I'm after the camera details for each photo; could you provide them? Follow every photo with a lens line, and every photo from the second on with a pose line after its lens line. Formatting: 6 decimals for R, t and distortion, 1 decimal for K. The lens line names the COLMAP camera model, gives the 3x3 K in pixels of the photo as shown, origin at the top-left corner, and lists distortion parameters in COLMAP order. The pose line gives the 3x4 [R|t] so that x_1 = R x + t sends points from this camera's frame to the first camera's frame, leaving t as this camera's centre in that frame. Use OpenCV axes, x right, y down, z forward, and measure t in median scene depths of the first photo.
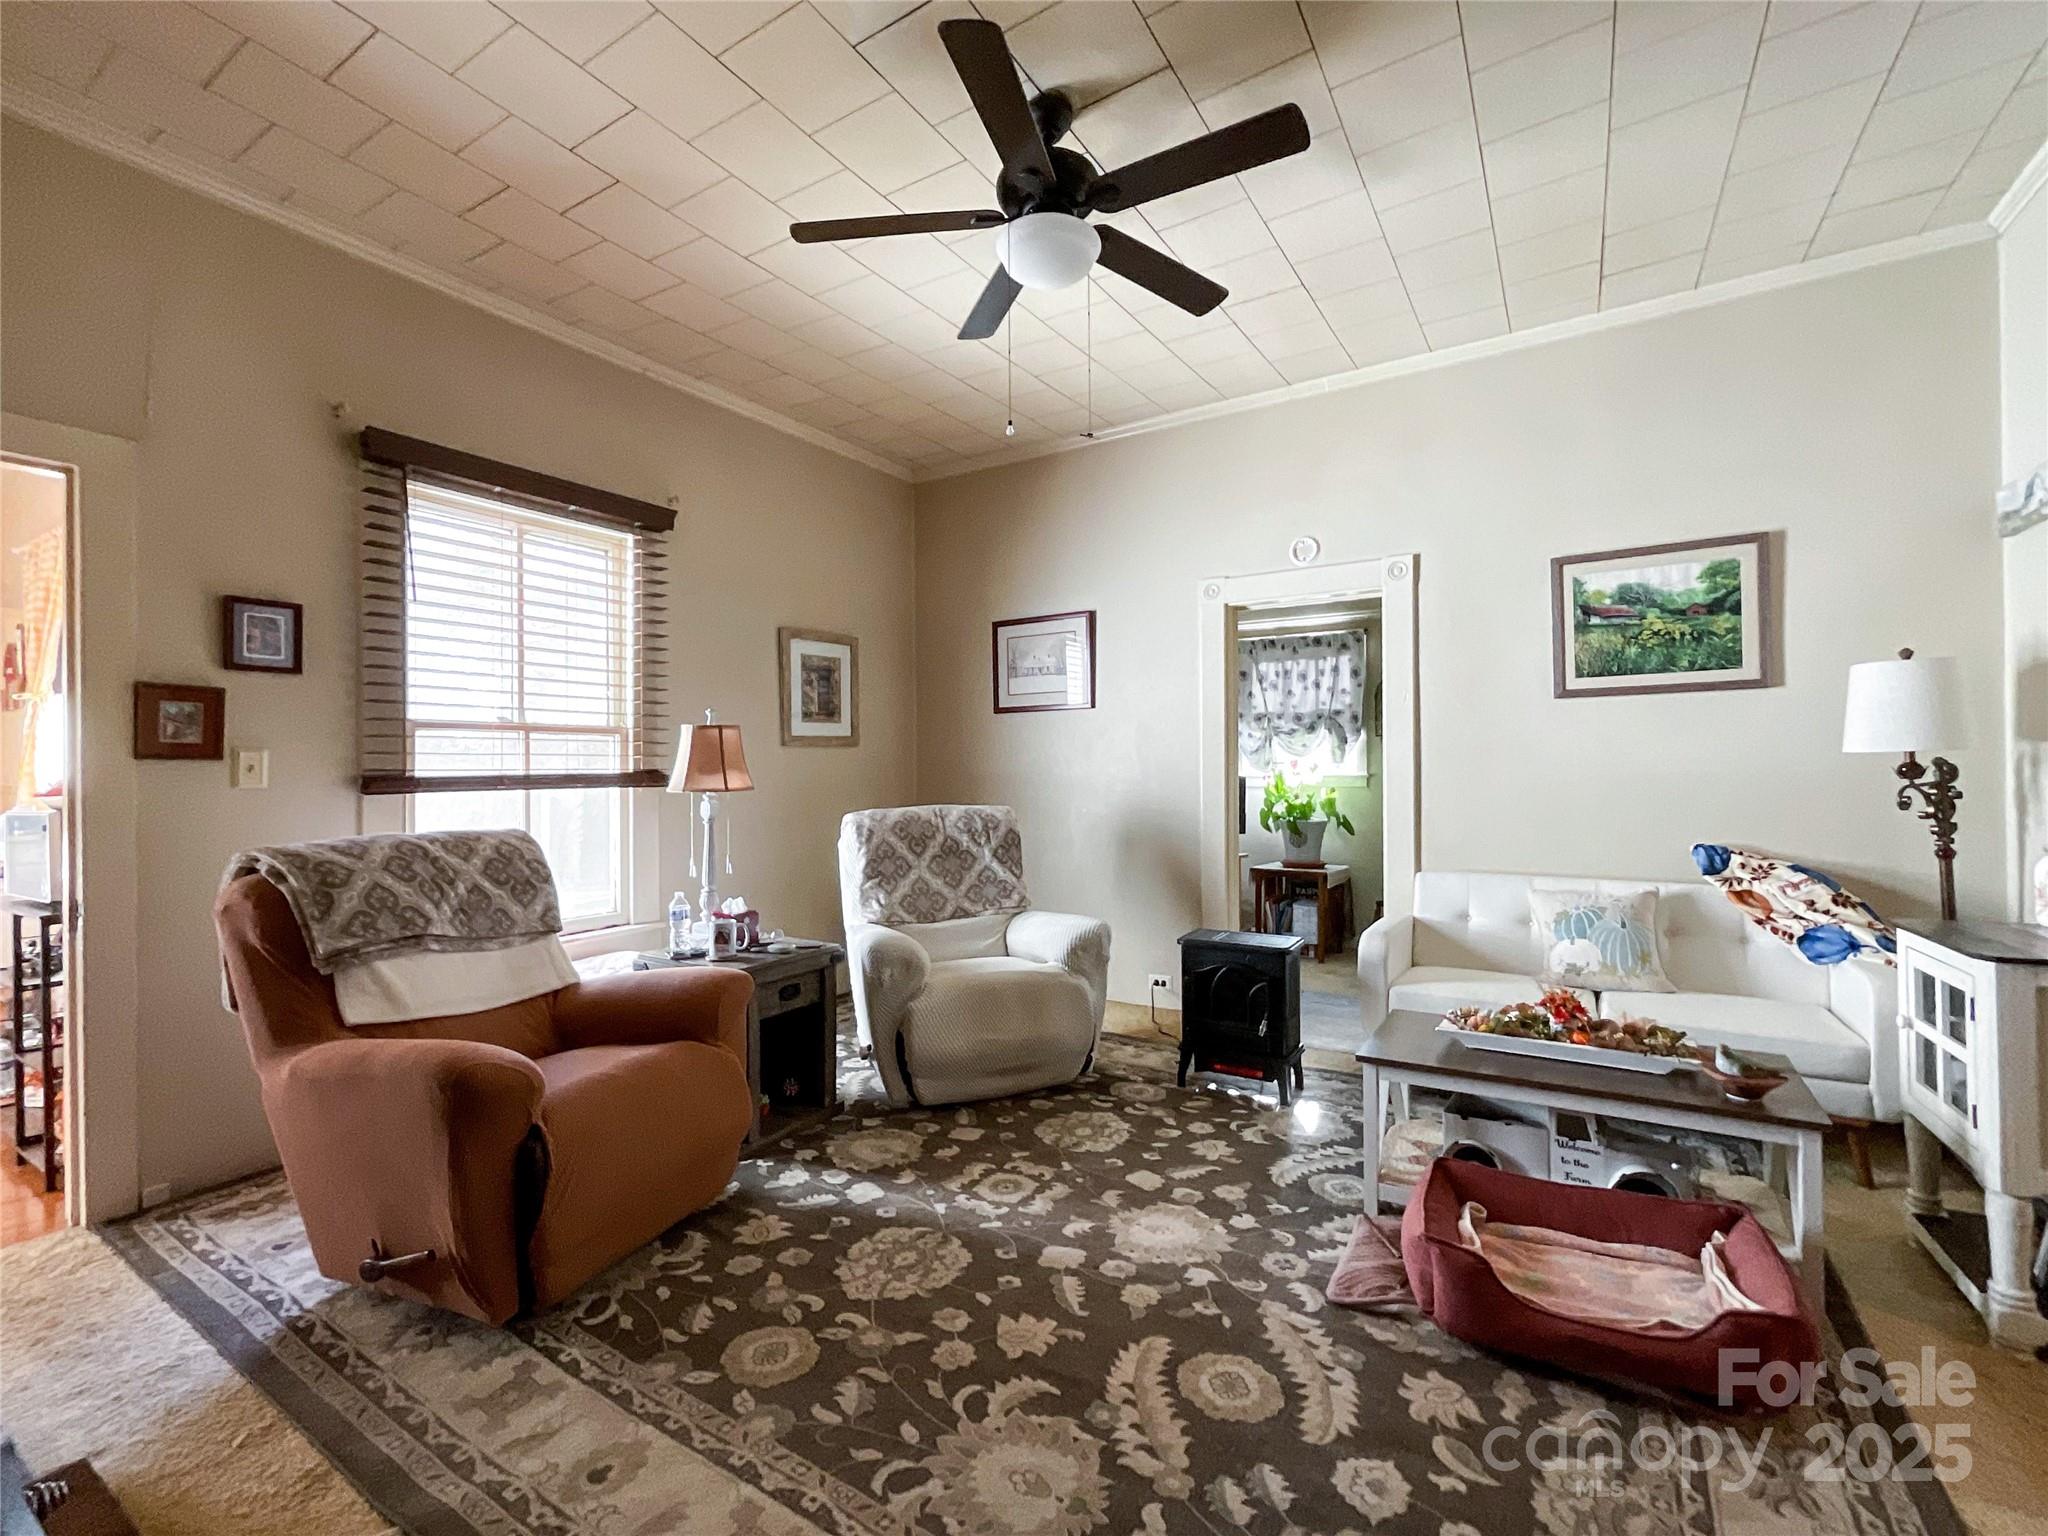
lens RADIAL K [[893.4, 0, 1022.6], [0, 893.4, 765.9], [0, 0, 1]] dist [-0.015315, 0.001356]
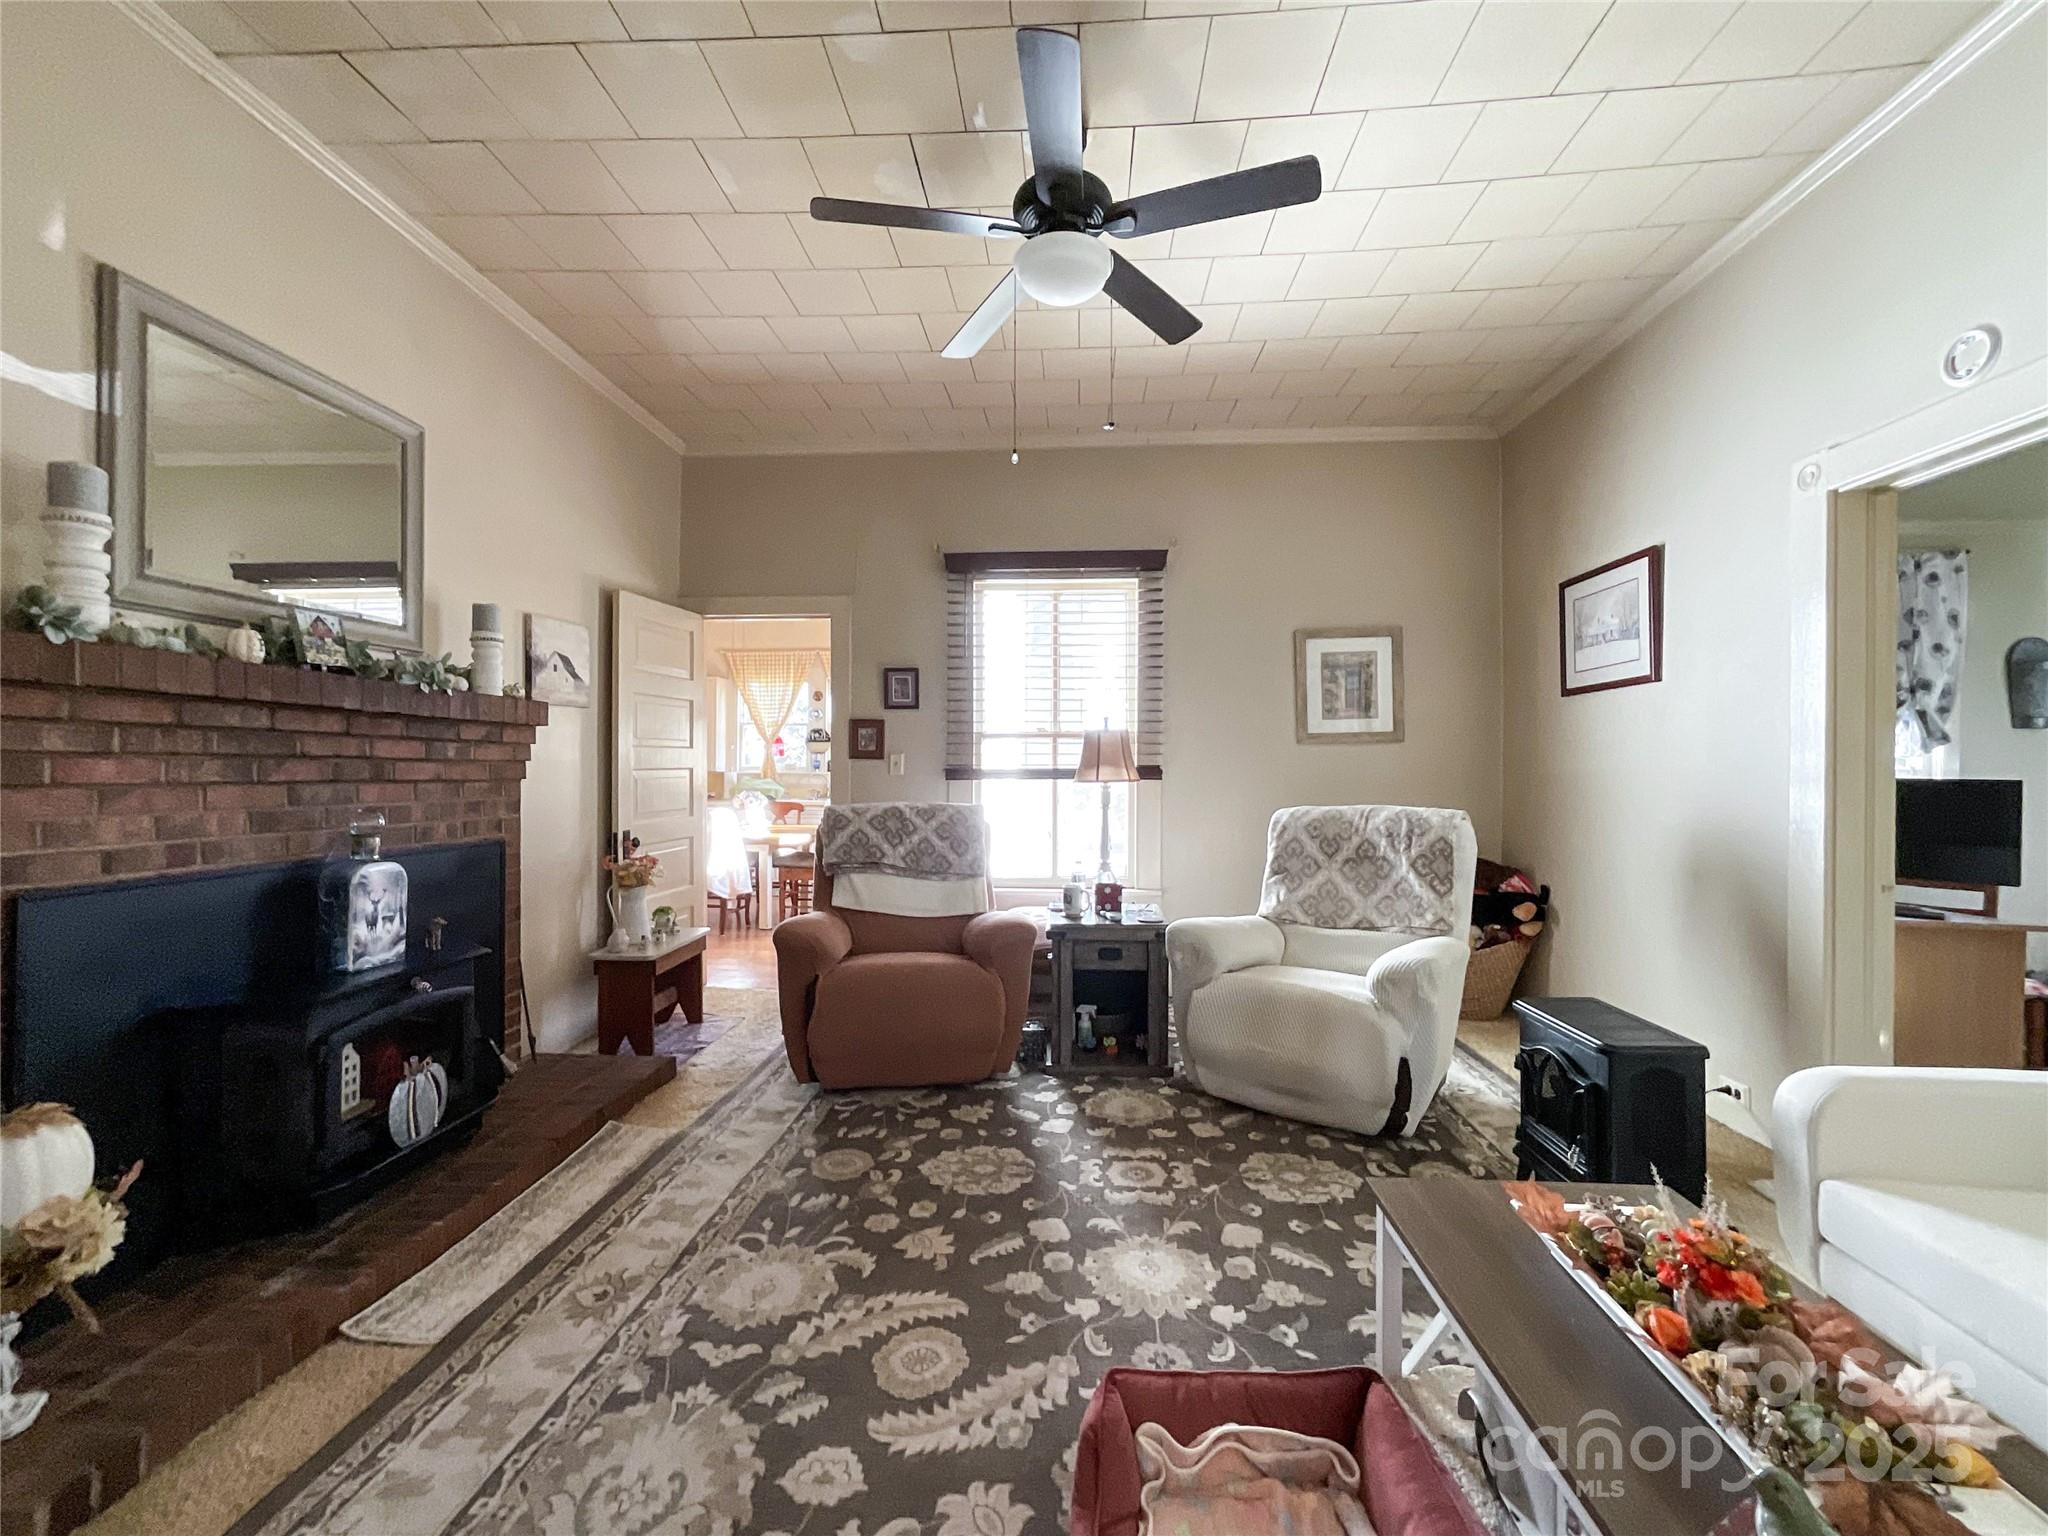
lens RADIAL K [[848.3, 0, 1033.7], [0, 848.3, 766.7], [0, 0, 1]] dist [-0.012711, 0.003257]
pose [[0.483133, 0.002952, -0.875542, 0.738698], [-0.000741, 0.999995, 0.002963, 0.003334], [0.875546, -0.000782, 0.483133, 0.409888]]
